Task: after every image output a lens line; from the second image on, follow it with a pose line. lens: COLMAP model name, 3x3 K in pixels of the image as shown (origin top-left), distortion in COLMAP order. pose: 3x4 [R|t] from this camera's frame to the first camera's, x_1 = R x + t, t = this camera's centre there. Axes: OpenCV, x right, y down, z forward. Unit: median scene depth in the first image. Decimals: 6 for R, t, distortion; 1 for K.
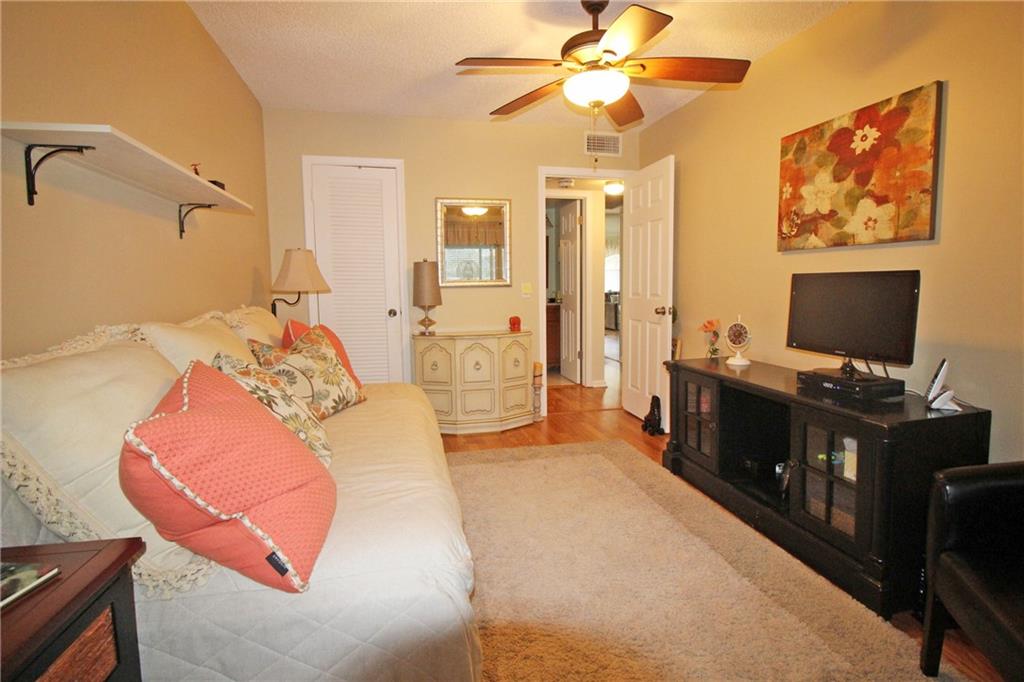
lens RADIAL K [[494.2, 0, 513.5], [0, 494.2, 326.2], [0, 0, 1]] dist [-0.000904, -0.011672]
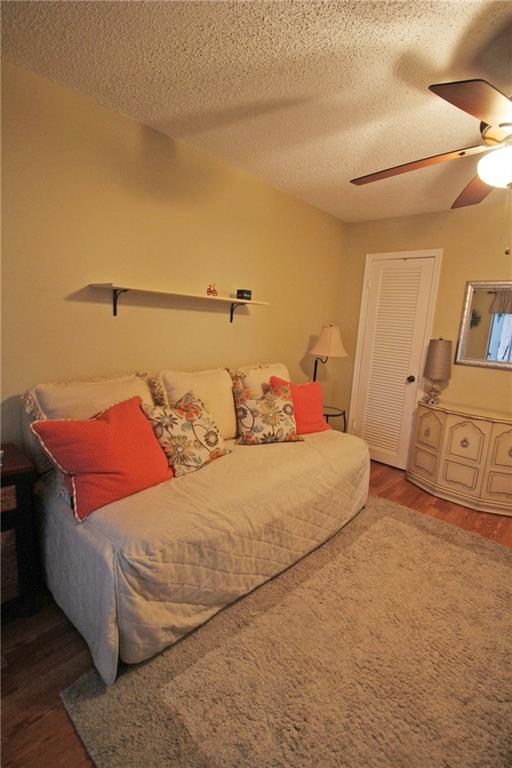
lens RADIAL K [[370.7, 0, 256.0], [0, 370.7, 384.0], [0, 0, 1]] dist [-0.000904, -0.011672]
pose [[0.581209, 0.176862, -0.794302, 0.275507], [-0.139197, 0.983317, 0.117095, -0.073393], [0.801761, 0.042508, 0.596132, 0.164853]]
